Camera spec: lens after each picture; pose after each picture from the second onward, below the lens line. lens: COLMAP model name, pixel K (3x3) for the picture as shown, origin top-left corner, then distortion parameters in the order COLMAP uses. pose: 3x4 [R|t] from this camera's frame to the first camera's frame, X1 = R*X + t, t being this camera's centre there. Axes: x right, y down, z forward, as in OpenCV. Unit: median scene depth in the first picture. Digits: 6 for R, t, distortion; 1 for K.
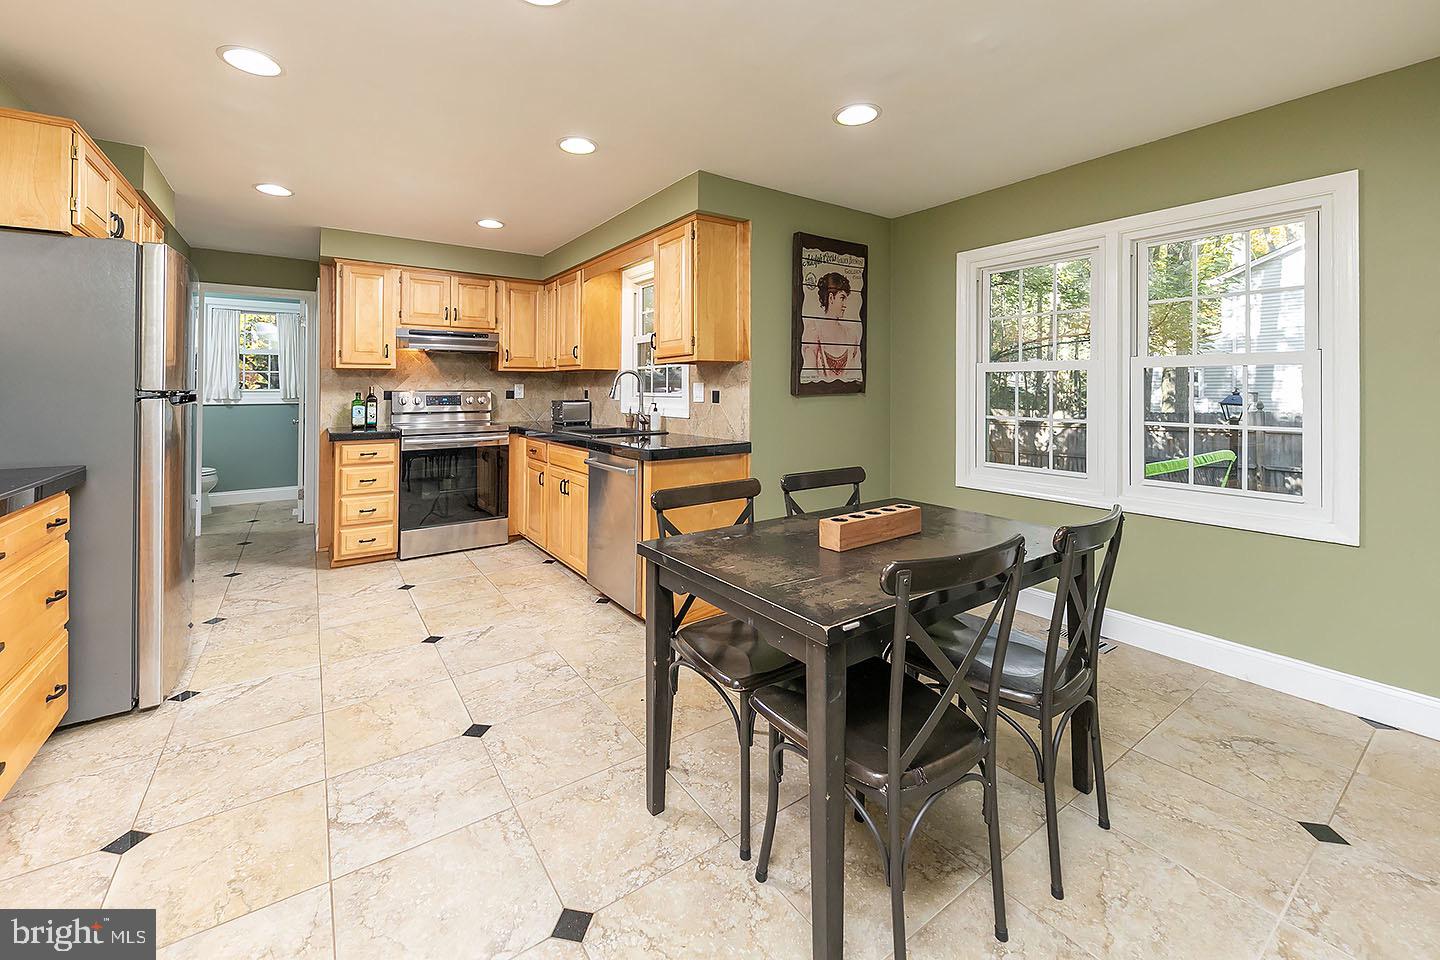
lens RADIAL K [[542.7, 0, 629.7], [0, 542.7, 373.1], [0, 0, 1]] dist [0.015630, 0.000042]
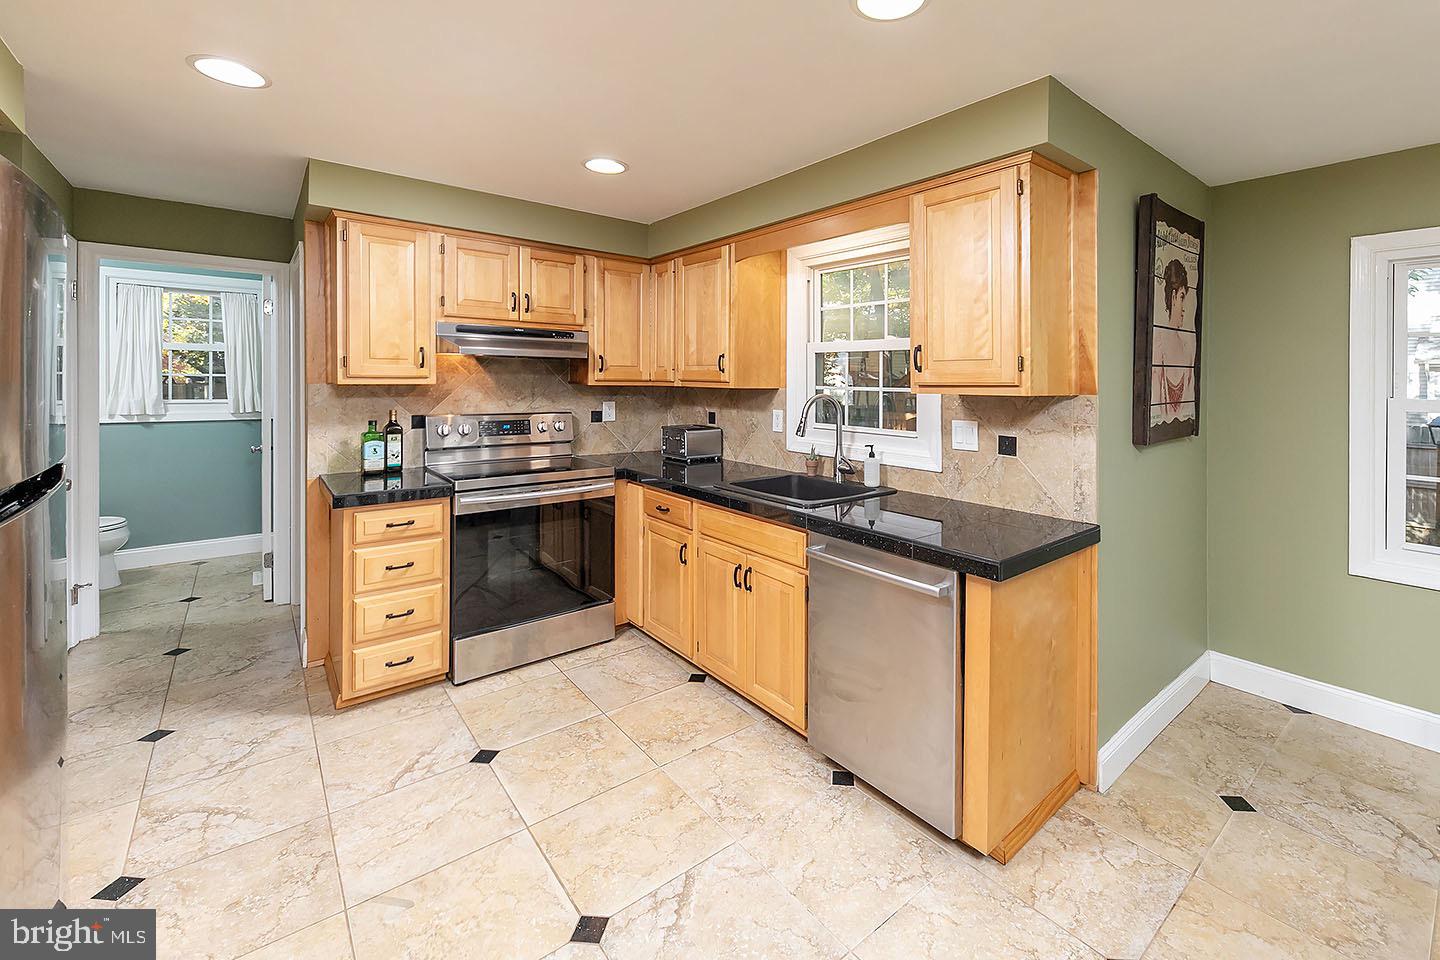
lens RADIAL K [[601.1, 0, 767.9], [0, 601.1, 381.8], [0, 0, 1]] dist [0.008434, -0.002037]
pose [[0.986224, 0.002680, 0.165395, -0.171682], [-0.006143, 0.999772, 0.020431, -0.031894], [-0.165303, -0.021165, 0.986016, 0.240291]]
